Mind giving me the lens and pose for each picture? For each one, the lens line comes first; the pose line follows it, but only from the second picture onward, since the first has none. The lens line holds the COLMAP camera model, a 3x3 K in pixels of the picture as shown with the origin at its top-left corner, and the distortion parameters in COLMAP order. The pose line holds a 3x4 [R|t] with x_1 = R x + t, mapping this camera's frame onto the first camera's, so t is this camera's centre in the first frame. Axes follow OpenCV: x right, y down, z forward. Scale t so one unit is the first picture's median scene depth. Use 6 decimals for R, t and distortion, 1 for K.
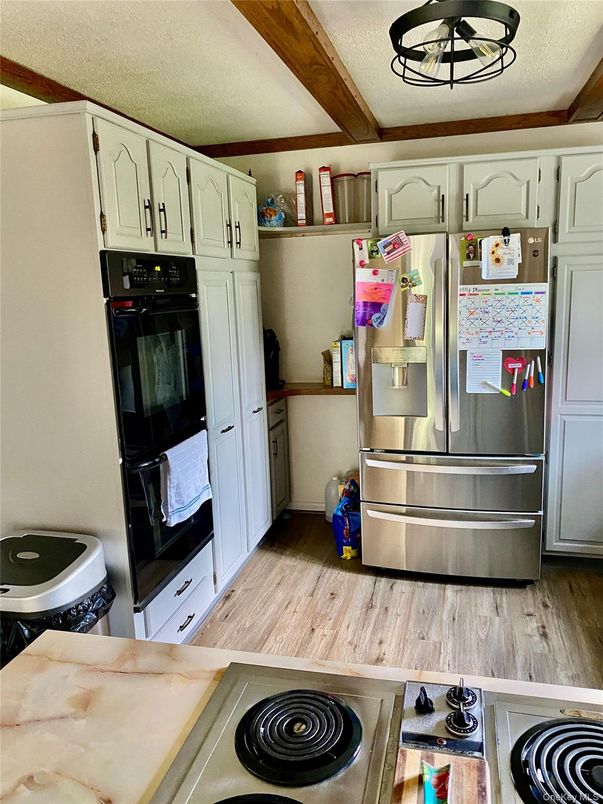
lens RADIAL K [[599.1, 0, 297.2], [0, 599.1, 405.7], [0, 0, 1]] dist [0.001570, -0.001975]
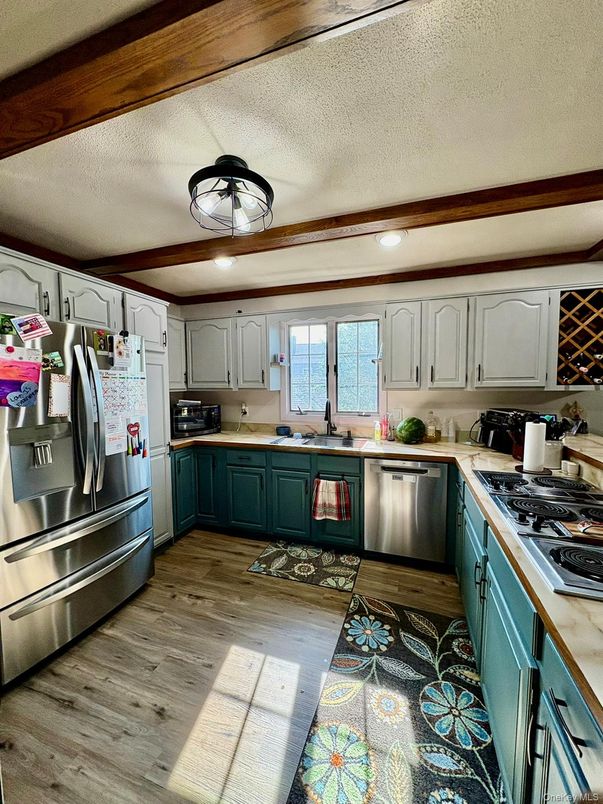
lens RADIAL K [[321.8, 0, 298.1], [0, 321.8, 402.0], [0, 0, 1]] dist [0.000817, -0.000022]
pose [[0.077340, -0.016919, 0.996861, -0.353880], [0.200681, 0.979656, 0.001057, -0.051730], [-0.976599, 0.199969, 0.079161, 0.548866]]
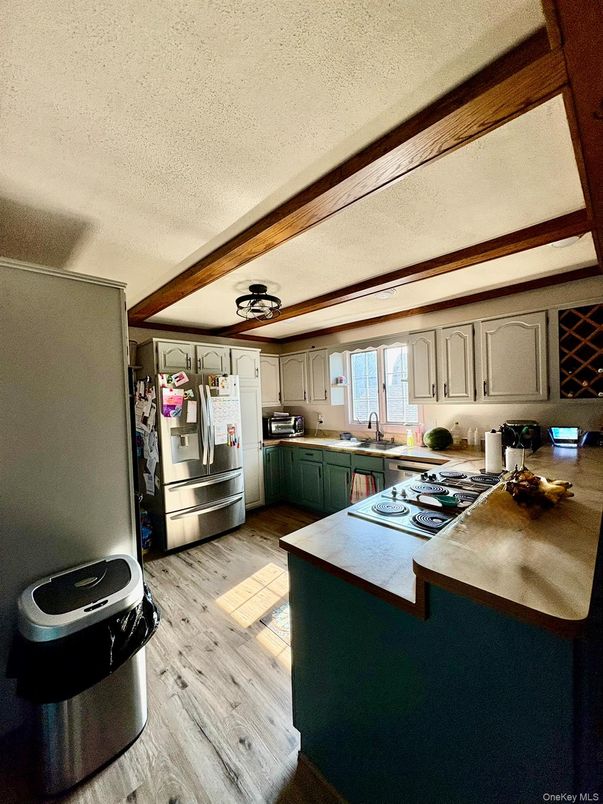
lens RADIAL K [[321.8, 0, 294.4], [0, 321.8, 403.3], [0, 0, 1]] dist [0.000817, -0.000022]
pose [[0.523298, 0.003714, 0.852142, -0.591257], [0.181784, 0.976486, -0.115889, 0.021302], [-0.832535, 0.215550, 0.510318, 0.117055]]
